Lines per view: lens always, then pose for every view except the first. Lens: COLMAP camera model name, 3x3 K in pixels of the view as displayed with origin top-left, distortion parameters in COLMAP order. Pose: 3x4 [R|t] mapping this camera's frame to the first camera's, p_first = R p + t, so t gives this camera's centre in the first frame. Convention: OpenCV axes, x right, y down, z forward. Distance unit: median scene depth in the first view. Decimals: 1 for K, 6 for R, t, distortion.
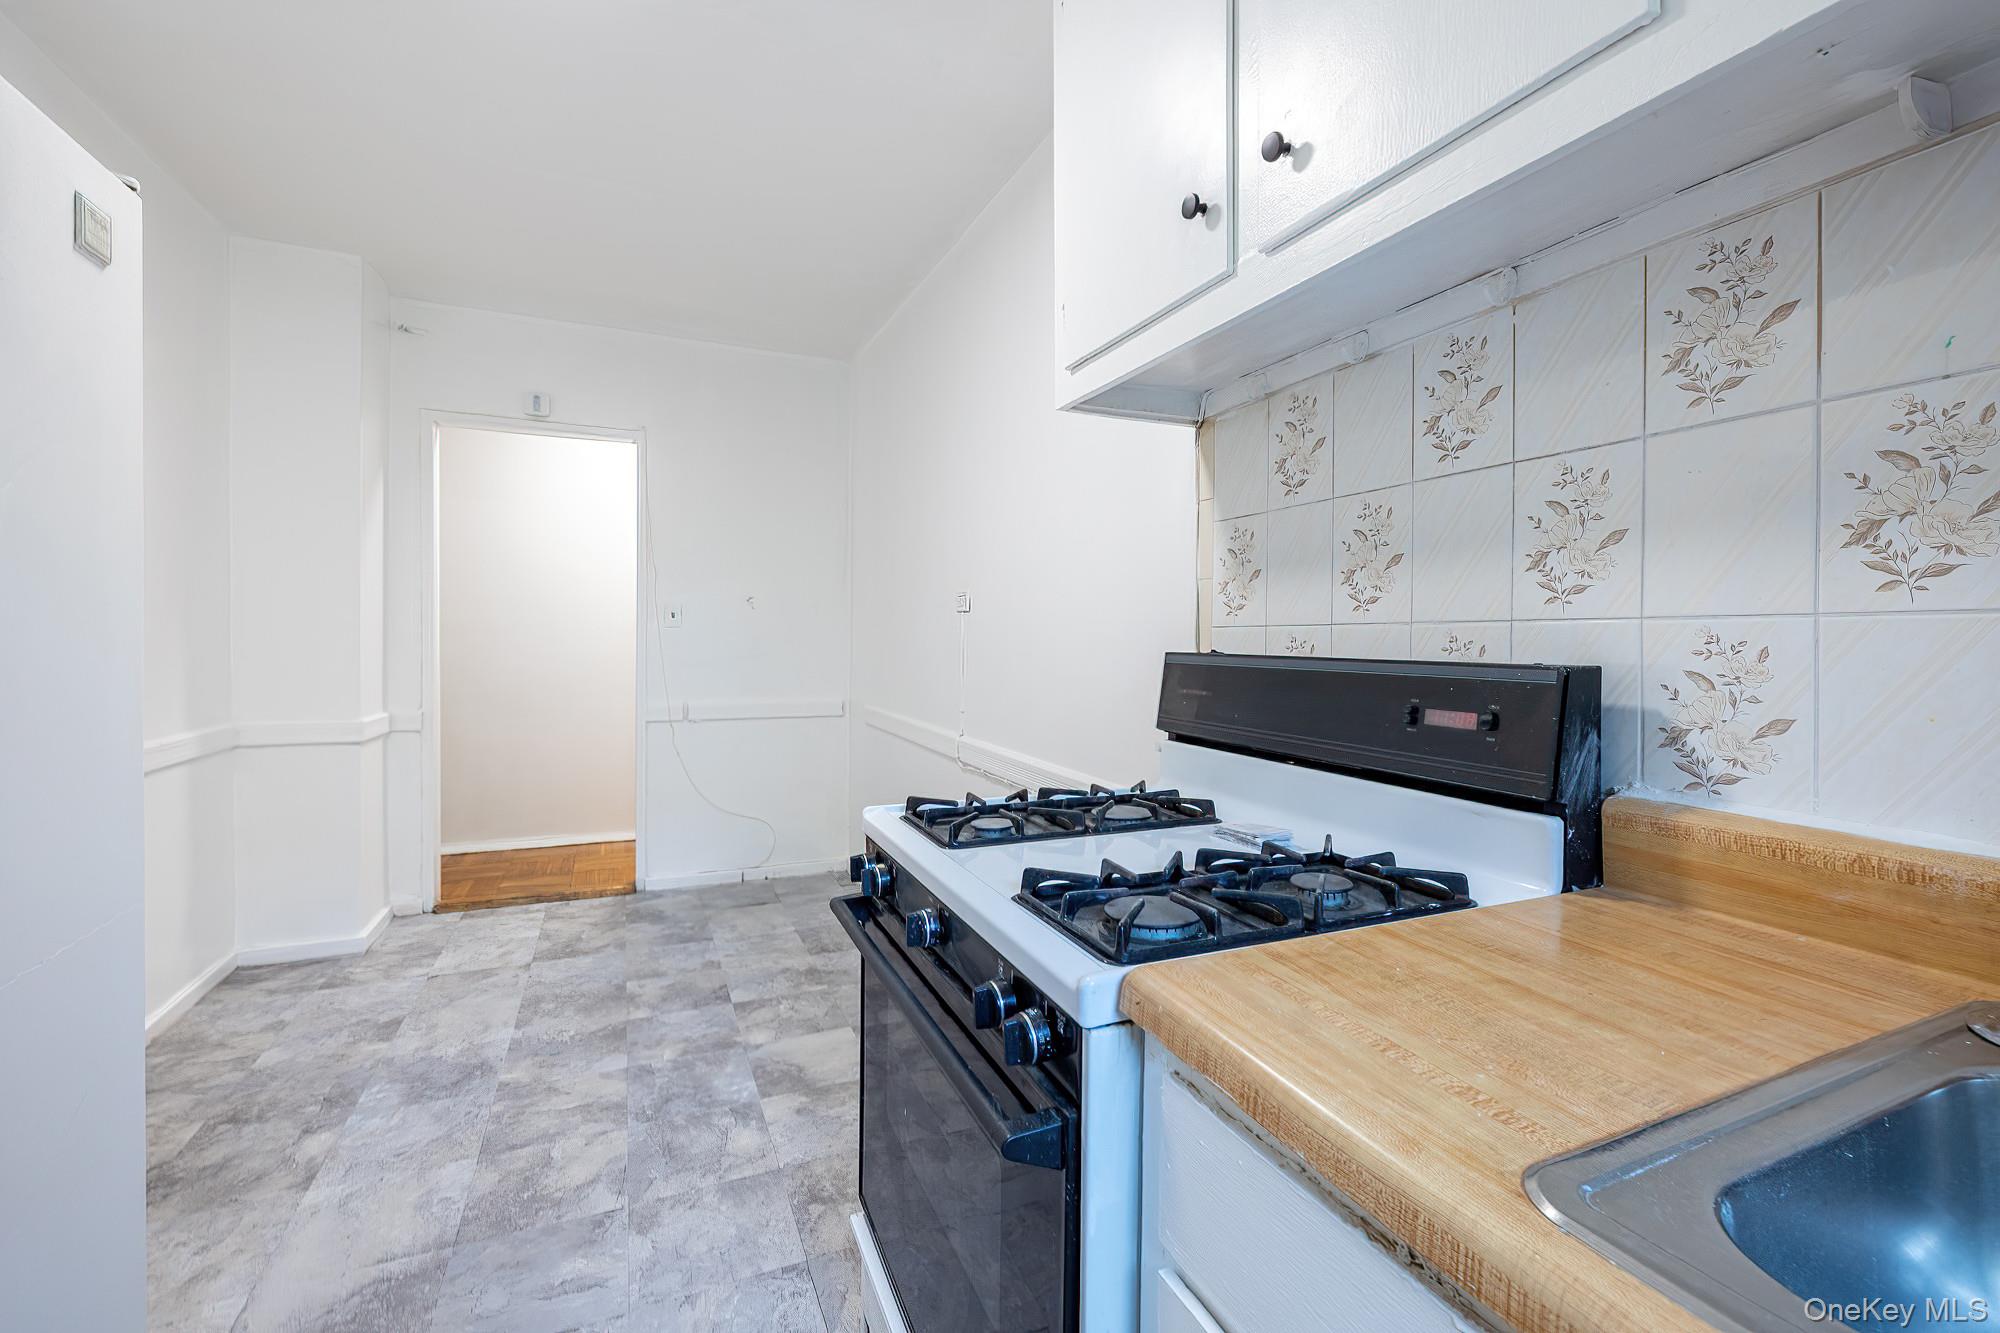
lens RADIAL K [[866.1, 0, 1045.9], [0, 866.1, 638.0], [0, 0, 1]] dist [0.000314, -0.000159]
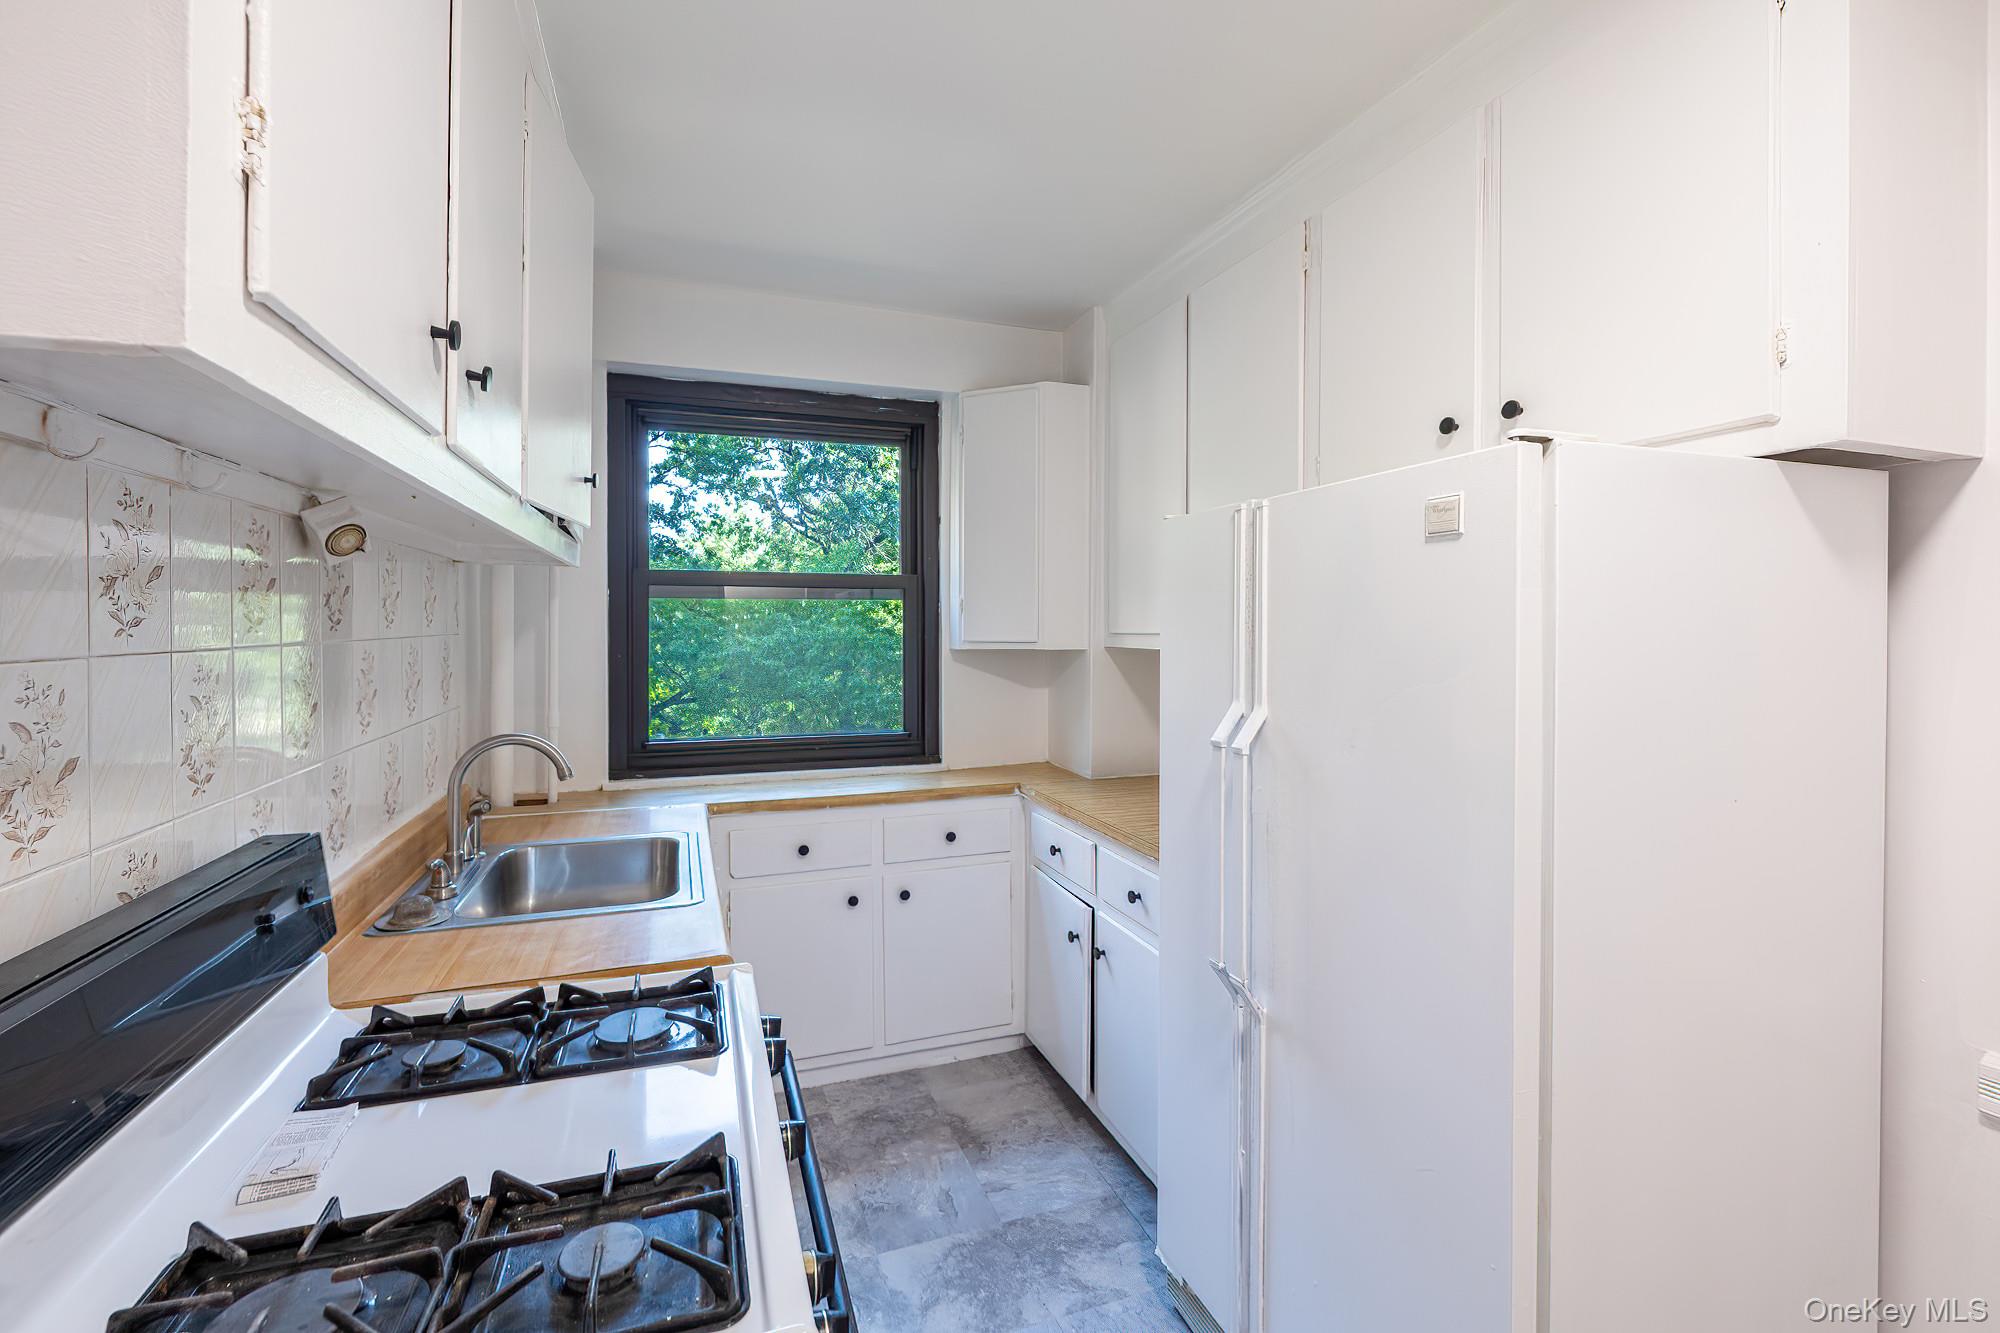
lens RADIAL K [[858.8, 0, 998.6], [0, 858.8, 637.1], [0, 0, 1]] dist [0.000505, 0.000051]
pose [[-0.995546, -0.008521, 0.093896, -0.234237], [-0.007509, 0.999910, 0.011117, -0.124642], [-0.093982, 0.010362, -0.995520, 0.972910]]
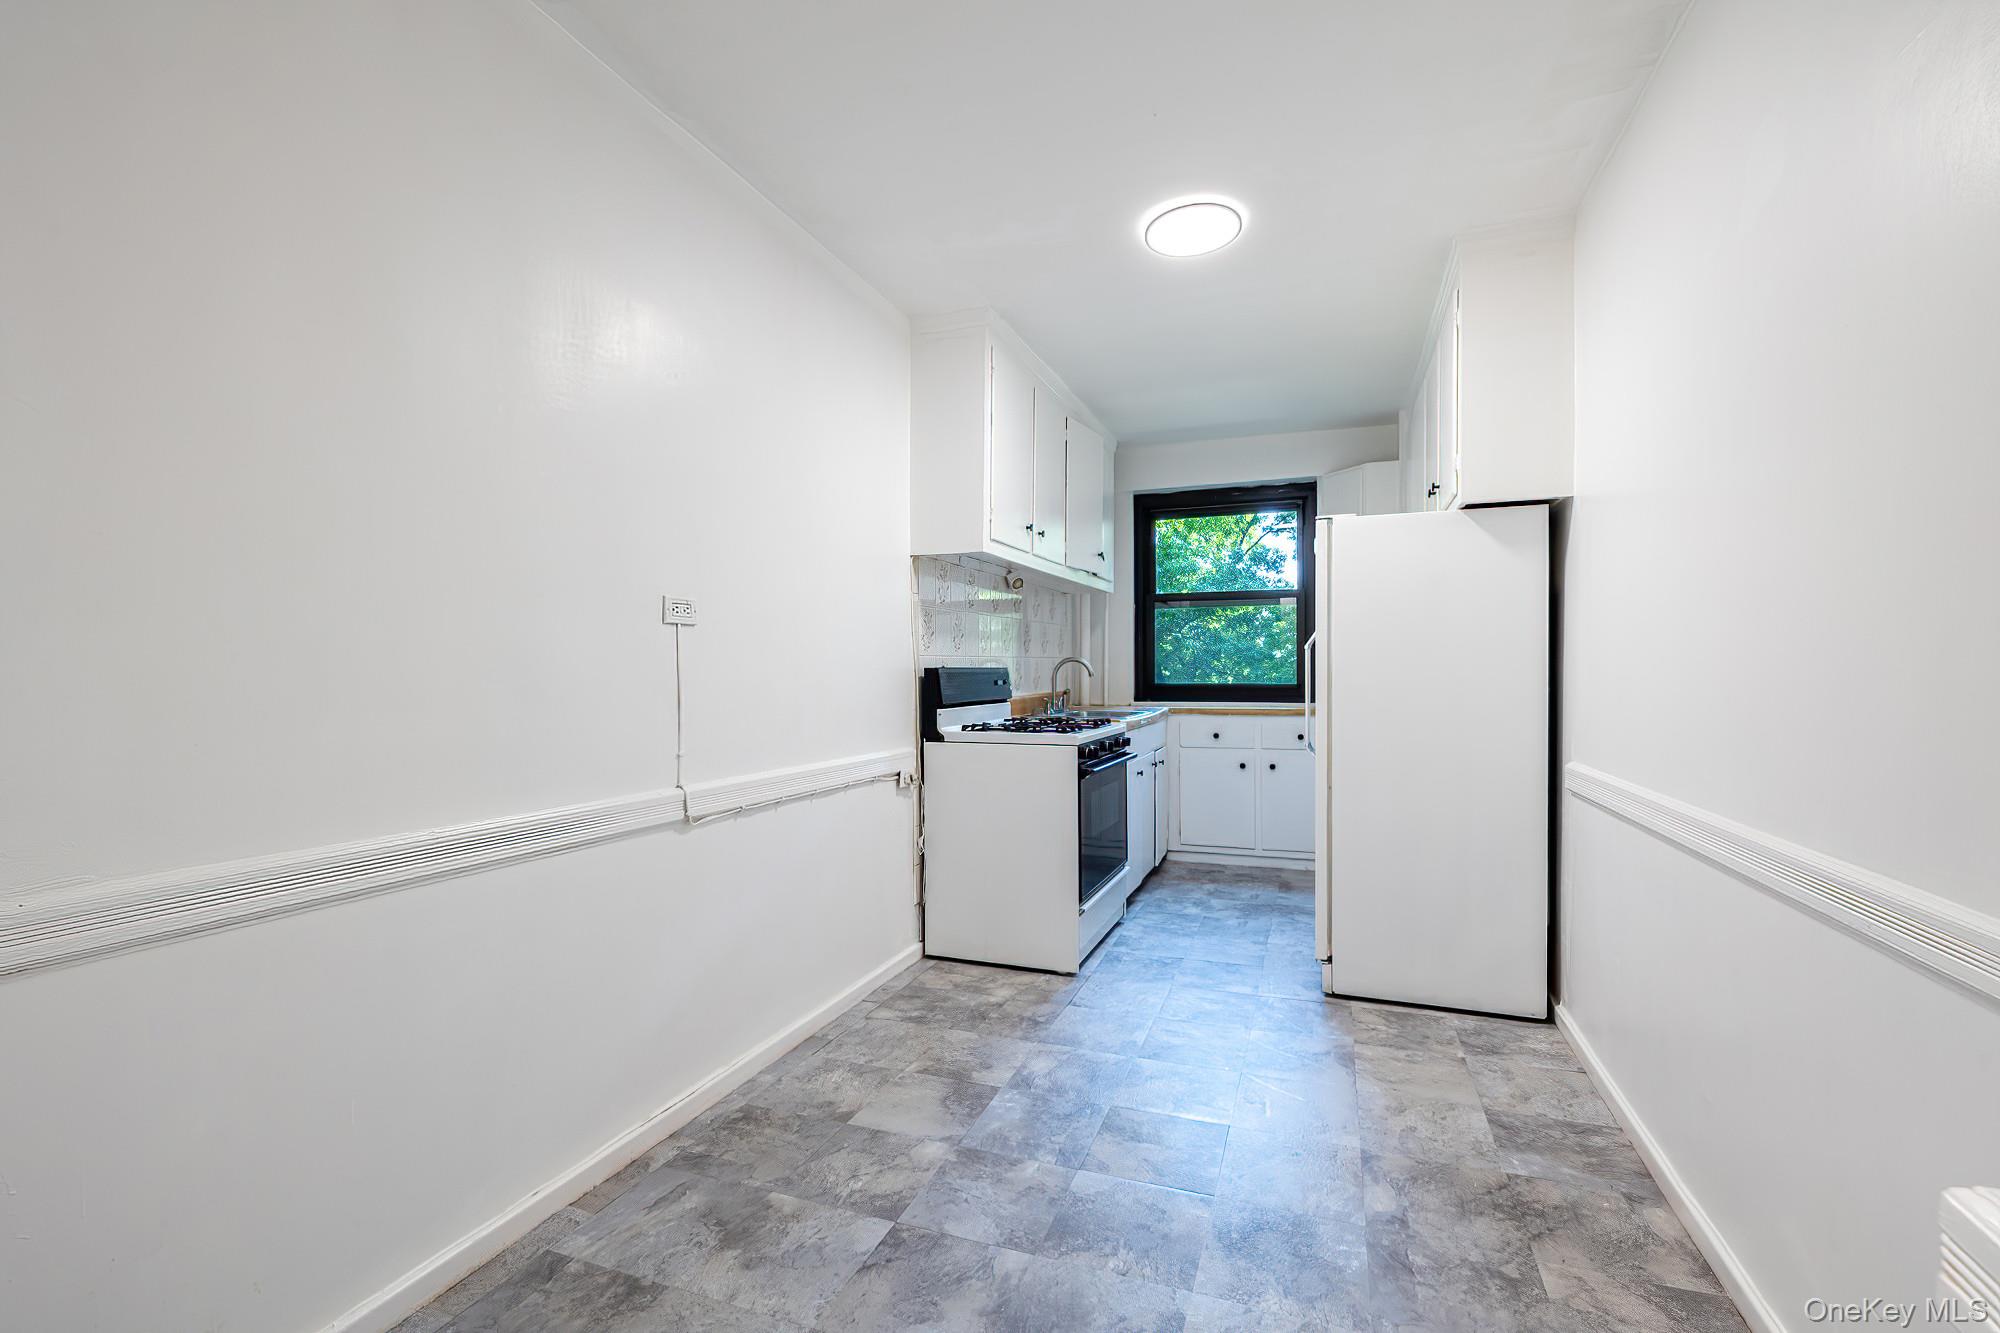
lens RADIAL K [[853.3, 0, 1017.3], [0, 853.3, 657.1], [0, 0, 1]] dist [0.000657, -0.000002]
pose [[-0.696963, 0.005847, 0.717083, -1.150665], [-0.001626, 0.999951, -0.009734, 0.009951], [-0.717105, -0.007950, -0.696919, 1.799827]]
